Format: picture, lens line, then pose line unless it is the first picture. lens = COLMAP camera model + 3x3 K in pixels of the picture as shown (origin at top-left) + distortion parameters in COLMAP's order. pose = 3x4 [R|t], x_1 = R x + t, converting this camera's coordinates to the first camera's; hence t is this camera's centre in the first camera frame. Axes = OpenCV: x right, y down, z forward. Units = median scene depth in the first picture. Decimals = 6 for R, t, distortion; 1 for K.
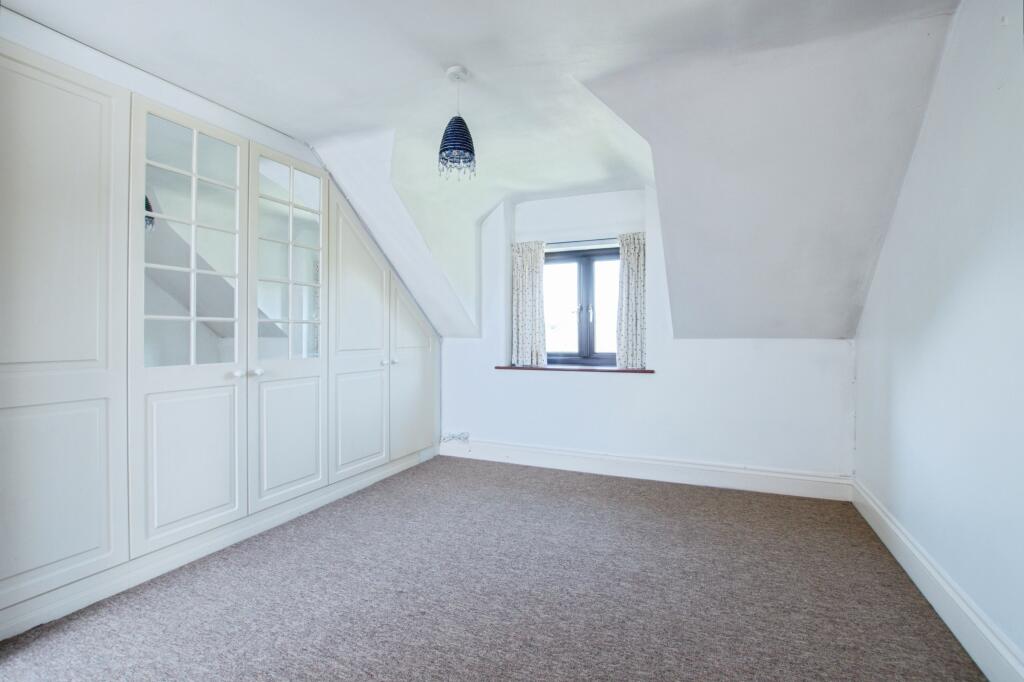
lens RADIAL K [[461.6, 0, 512.0], [0, 461.6, 341.0], [0, 0, 1]] dist [0.000569, 0.000019]
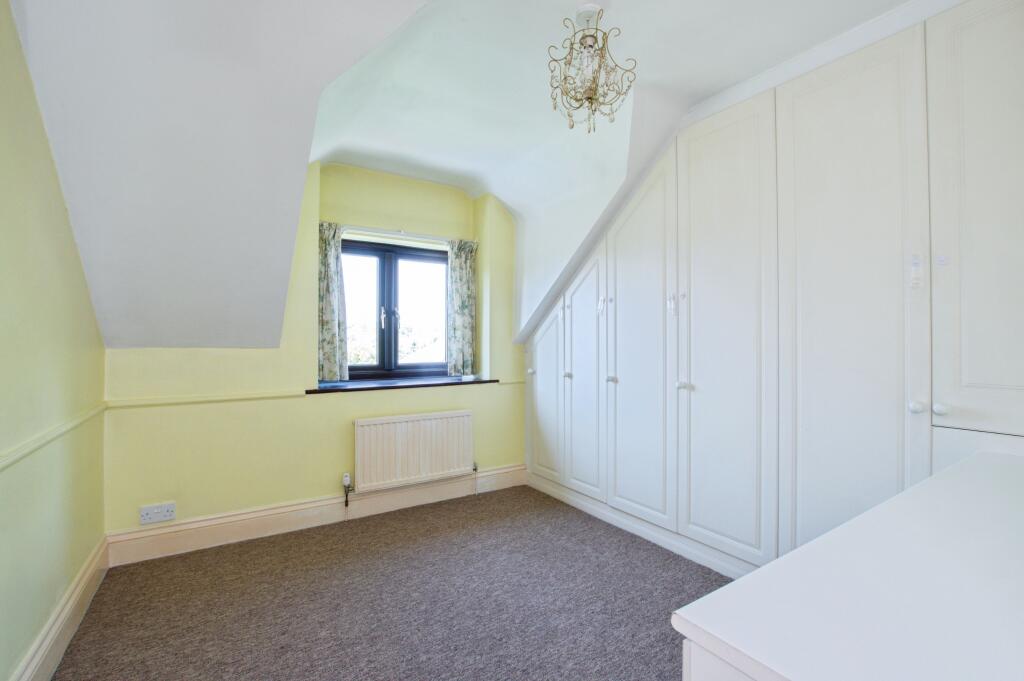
lens RADIAL K [[461.6, 0, 512.0], [0, 461.6, 340.5], [0, 0, 1]] dist [0.000569, 0.000019]
pose [[0.559075, -0.003968, 0.829108, -0.430360], [0.003448, 0.999991, 0.002462, -0.021080], [-0.829110, 0.001482, 0.559084, 0.332170]]
